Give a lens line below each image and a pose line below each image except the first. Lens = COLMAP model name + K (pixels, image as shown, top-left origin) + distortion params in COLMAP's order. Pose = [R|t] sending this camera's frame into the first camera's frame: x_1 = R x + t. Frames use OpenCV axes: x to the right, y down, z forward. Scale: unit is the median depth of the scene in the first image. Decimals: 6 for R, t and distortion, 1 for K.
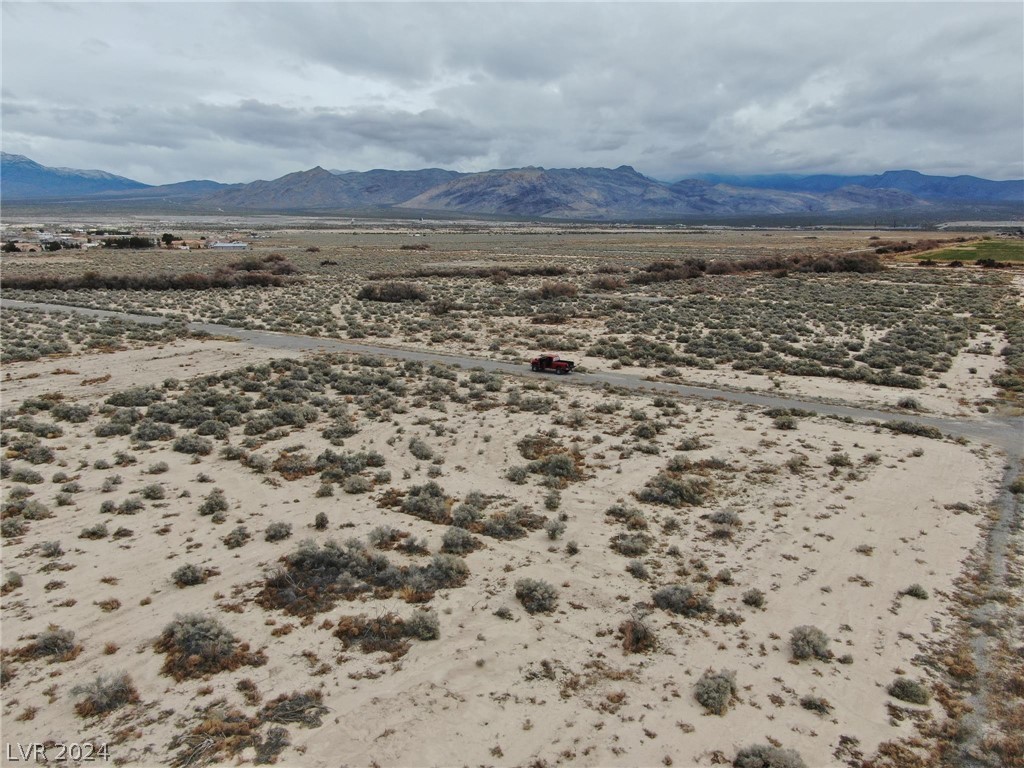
lens RADIAL K [[739.0, 0, 507.2], [0, 739.0, 384.7], [0, 0, 1]] dist [-0.017662, 0.008195]
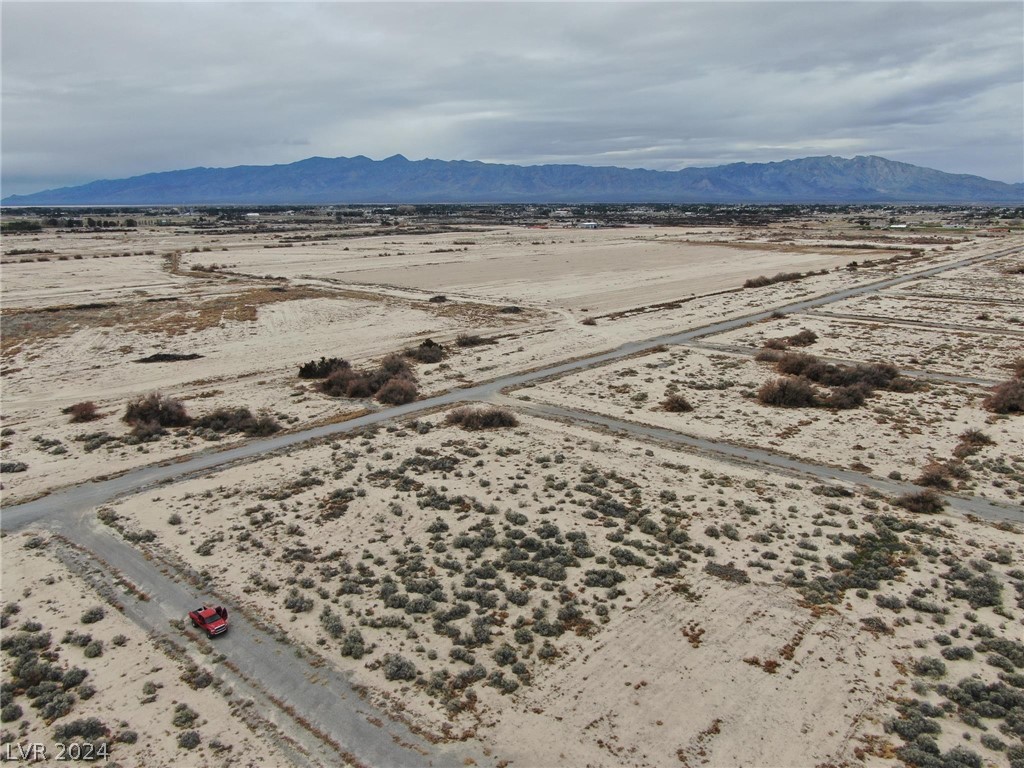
lens RADIAL K [[739.0, 0, 508.0], [0, 739.0, 384.2], [0, 0, 1]] dist [-0.017662, 0.008195]
pose [[-0.992271, -0.025890, 0.121360, -1.094690], [0.030632, 0.896623, 0.441734, -1.821864], [-0.120251, 0.442037, -0.888900, 4.399283]]
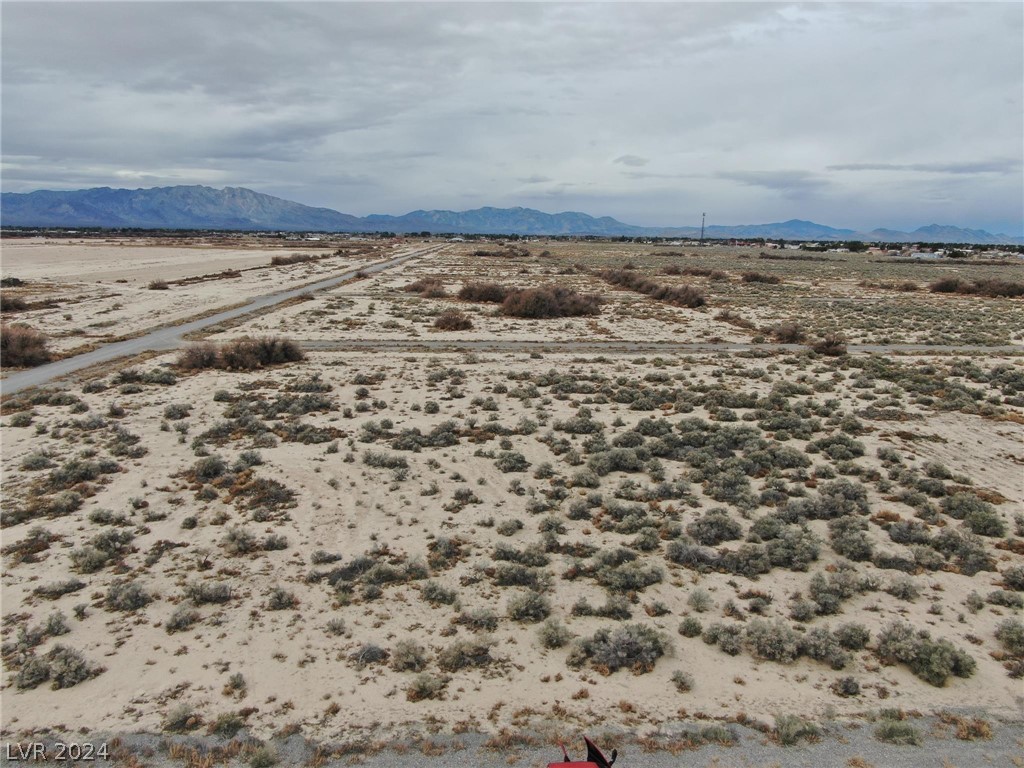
lens RADIAL K [[739.0, 0, 509.5], [0, 739.0, 399.6], [0, 0, 1]] dist [-0.017662, 0.008195]
pose [[-0.788422, 0.120966, -0.603124, 0.525981], [-0.147668, 0.914584, 0.376471, -0.607797], [0.597148, 0.385880, -0.703215, 2.966019]]
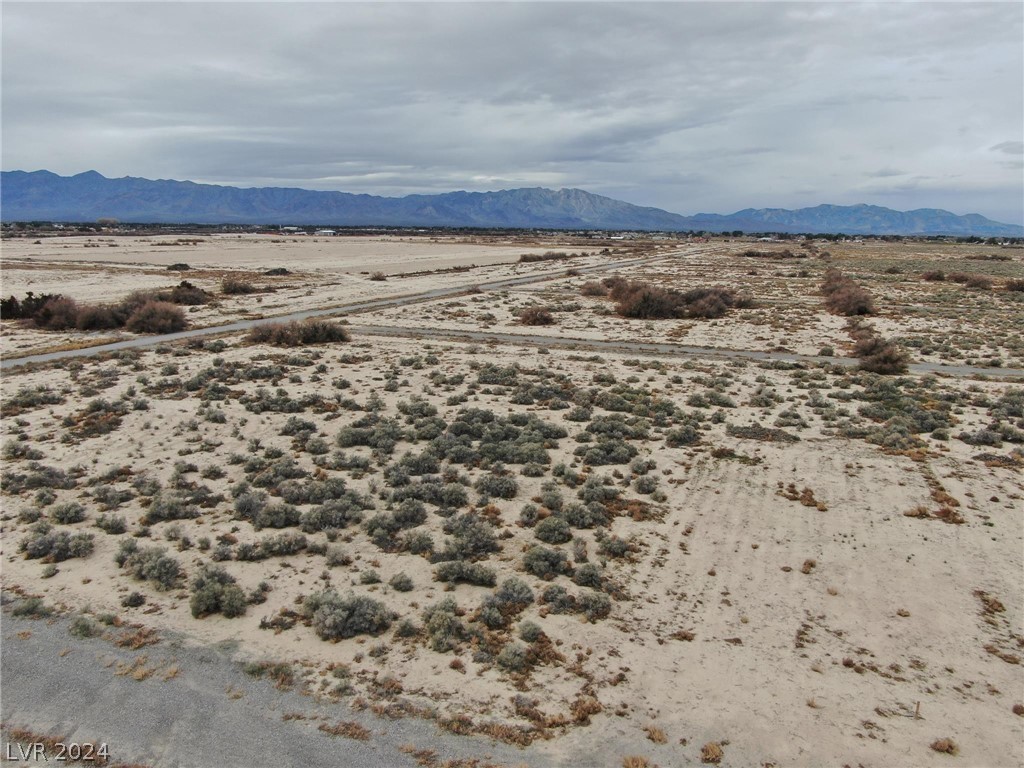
lens RADIAL K [[739.0, 0, 510.1], [0, 739.0, 392.5], [0, 0, 1]] dist [-0.017662, 0.008195]
pose [[-0.972212, 0.035467, -0.231398, -0.520171], [-0.065527, 0.907715, 0.414439, -0.782694], [0.224742, 0.418085, -0.880168, 3.641403]]
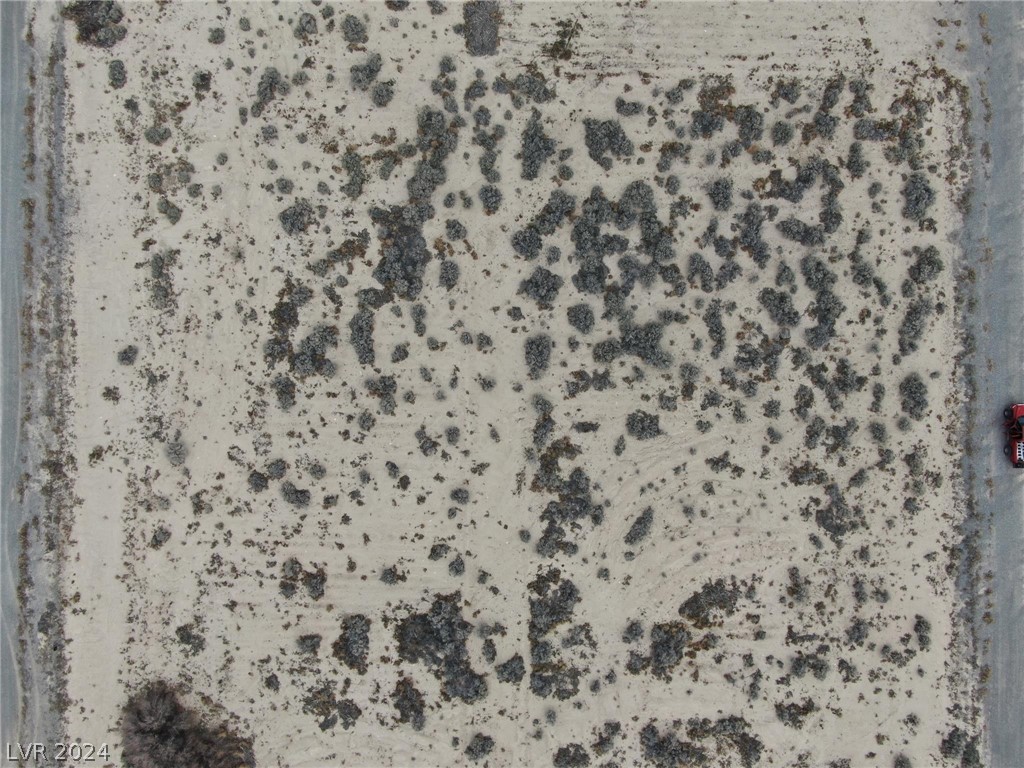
lens RADIAL K [[739.0, 0, 515.5], [0, 739.0, 389.5], [0, 0, 1]] dist [-0.017662, 0.008195]
pose [[0.562843, 0.826412, -0.015846, -0.675634], [-0.165502, 0.131460, 0.977409, -1.805155], [0.809825, -0.547505, 0.210764, 1.240790]]
